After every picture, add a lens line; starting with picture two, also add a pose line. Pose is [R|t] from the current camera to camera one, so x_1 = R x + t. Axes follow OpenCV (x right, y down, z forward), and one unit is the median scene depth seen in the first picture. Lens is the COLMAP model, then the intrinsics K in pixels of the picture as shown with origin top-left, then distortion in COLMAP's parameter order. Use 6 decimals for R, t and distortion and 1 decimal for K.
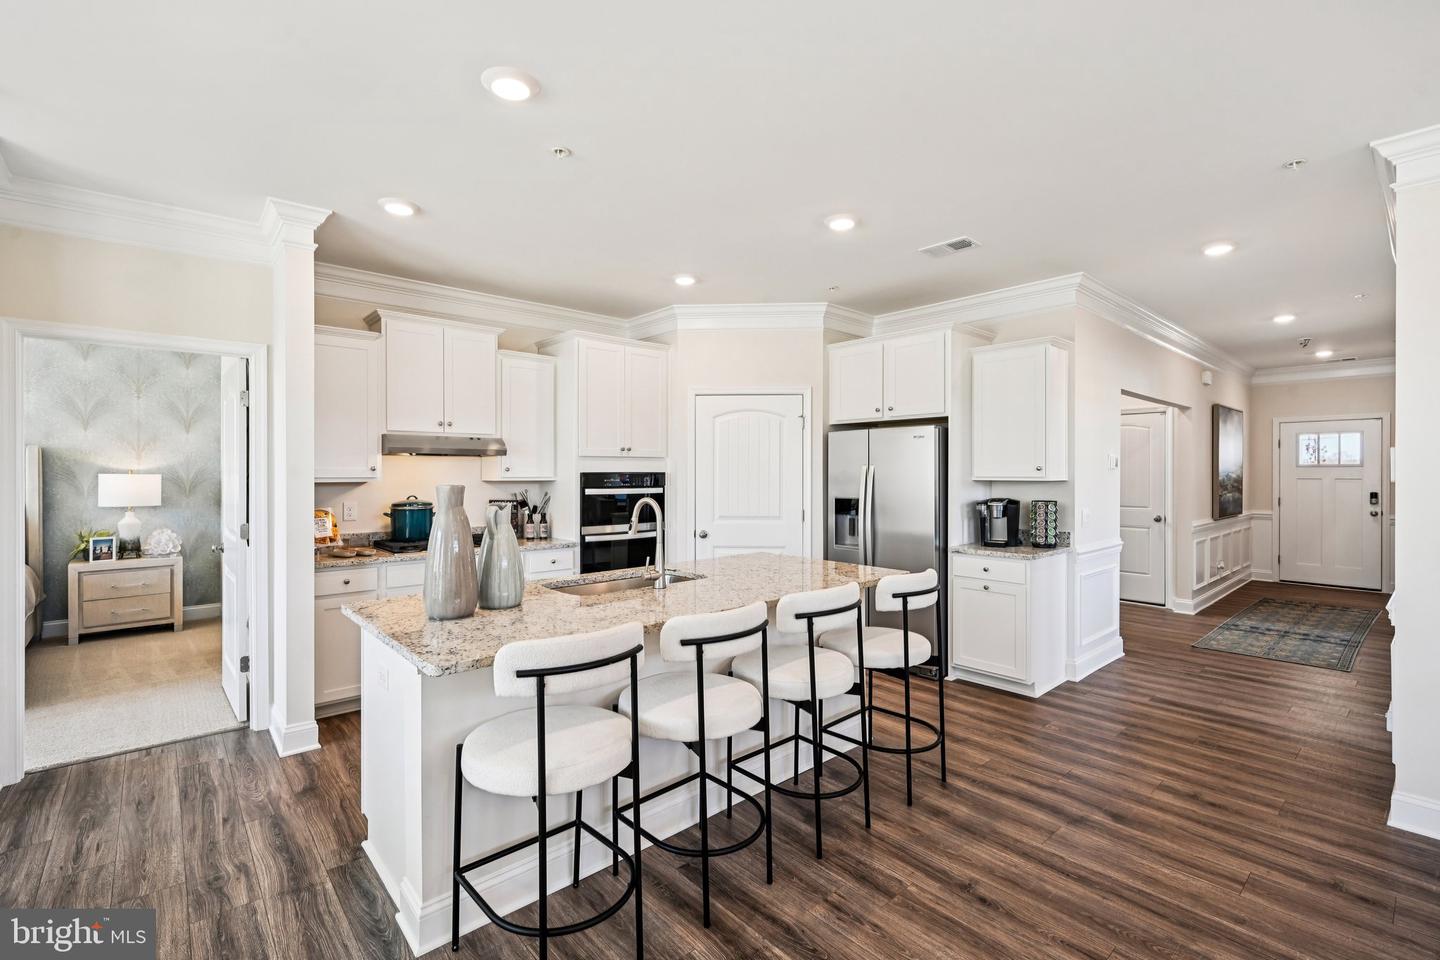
lens RADIAL K [[639.3, 0, 722.7], [0, 639.3, 478.2], [0, 0, 1]] dist [0.001496, -0.000374]
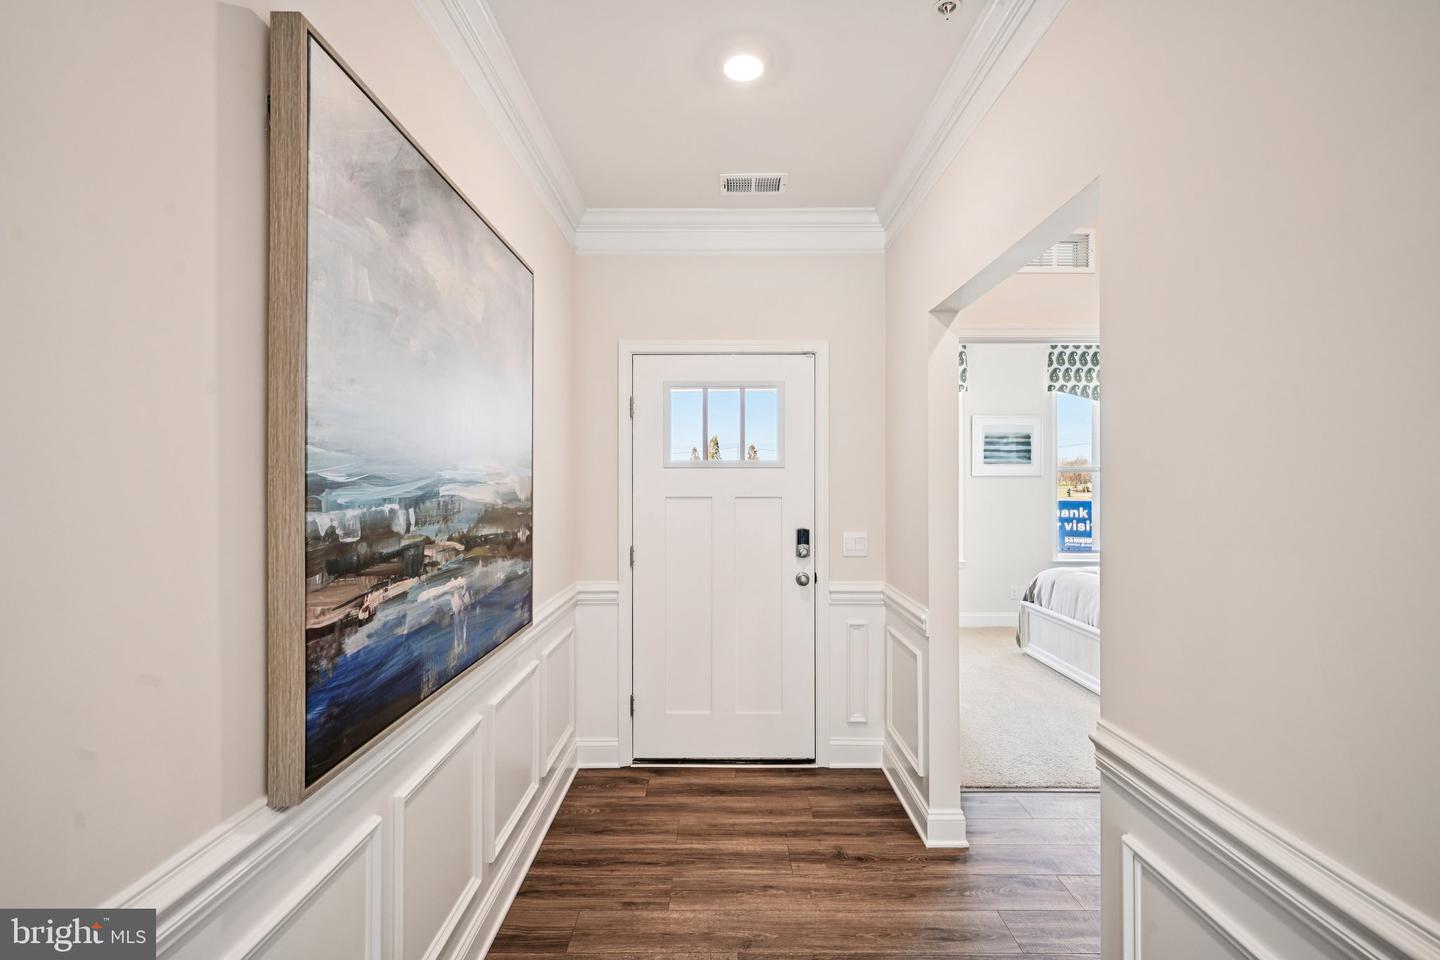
lens RADIAL K [[639.3, 0, 722.7], [0, 639.3, 478.2], [0, 0, 1]] dist [0.001496, -0.000374]
pose [[0.659789, 0.005678, 0.751429, 0.533927], [0.002972, 0.999944, -0.010165, -0.006042], [-0.751445, 0.008940, 0.659736, 0.610943]]
